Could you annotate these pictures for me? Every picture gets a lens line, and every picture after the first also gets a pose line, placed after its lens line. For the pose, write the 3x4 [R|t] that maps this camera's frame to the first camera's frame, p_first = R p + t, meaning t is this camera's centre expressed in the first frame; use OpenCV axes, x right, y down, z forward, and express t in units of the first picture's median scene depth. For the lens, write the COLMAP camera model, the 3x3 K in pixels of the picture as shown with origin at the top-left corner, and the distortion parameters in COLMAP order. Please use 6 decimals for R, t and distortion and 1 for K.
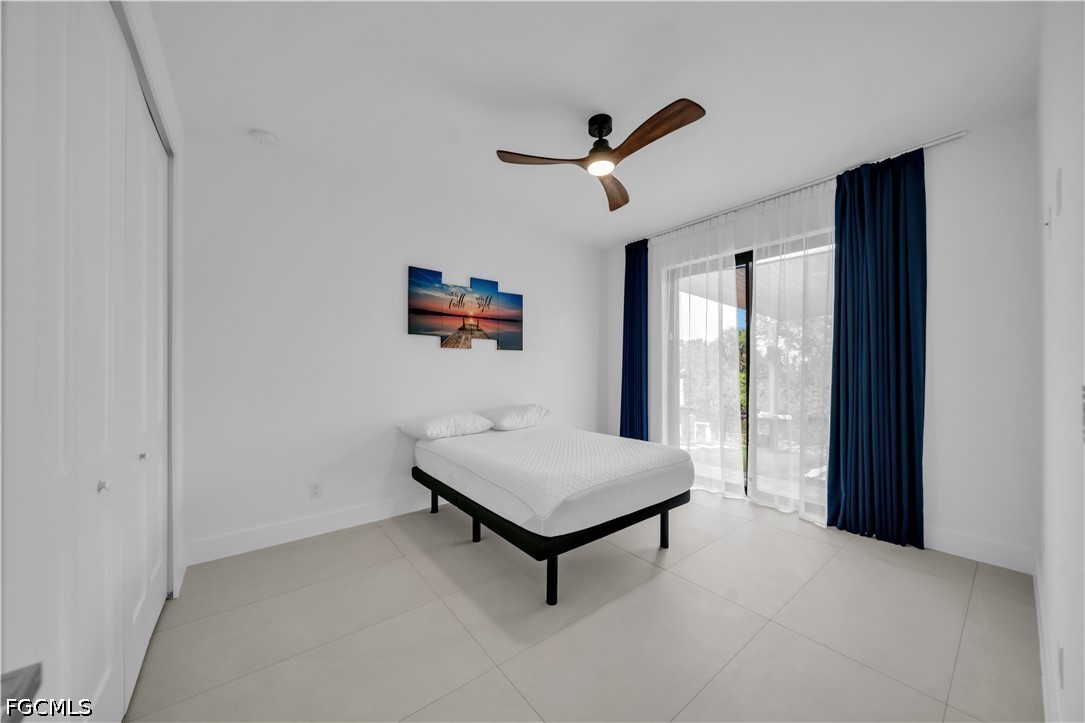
lens RADIAL K [[370.8, 0, 542.6], [0, 370.8, 367.9], [0, 0, 1]] dist [-0.000197, -0.000076]
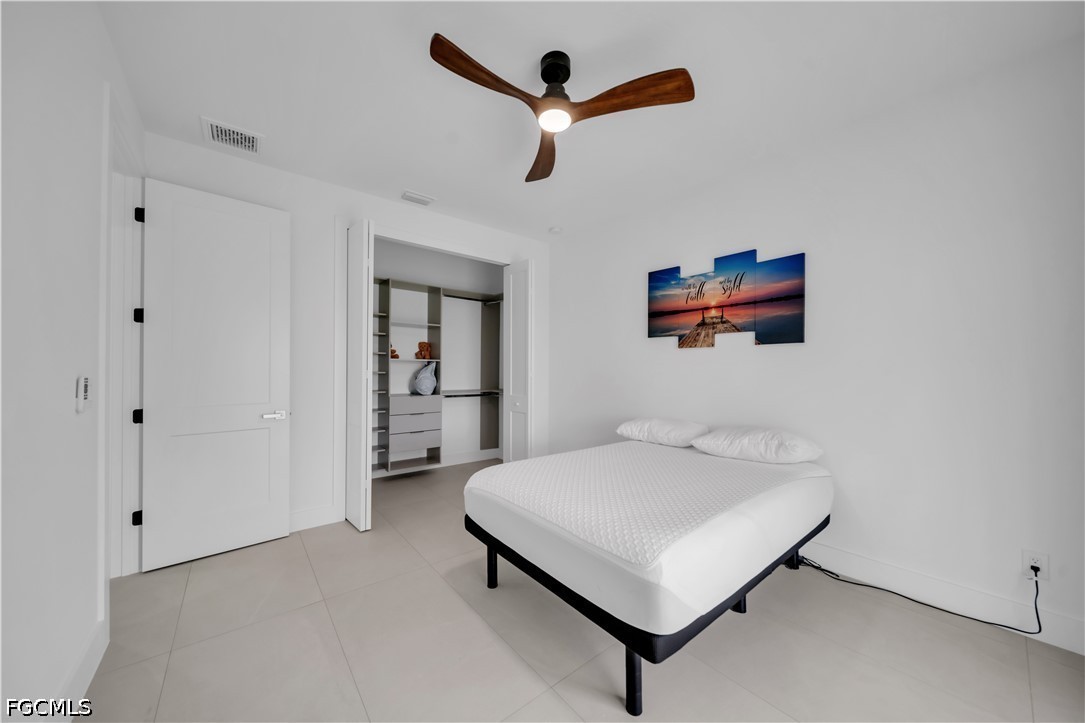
lens RADIAL K [[370.8, 0, 542.6], [0, 370.8, 367.9], [0, 0, 1]] dist [-0.000197, -0.000076]
pose [[0.031658, 0.000965, -0.999498, 0.617351], [0.002530, 0.999996, 0.001046, -0.007328], [0.999496, -0.002561, 0.031655, 0.612376]]
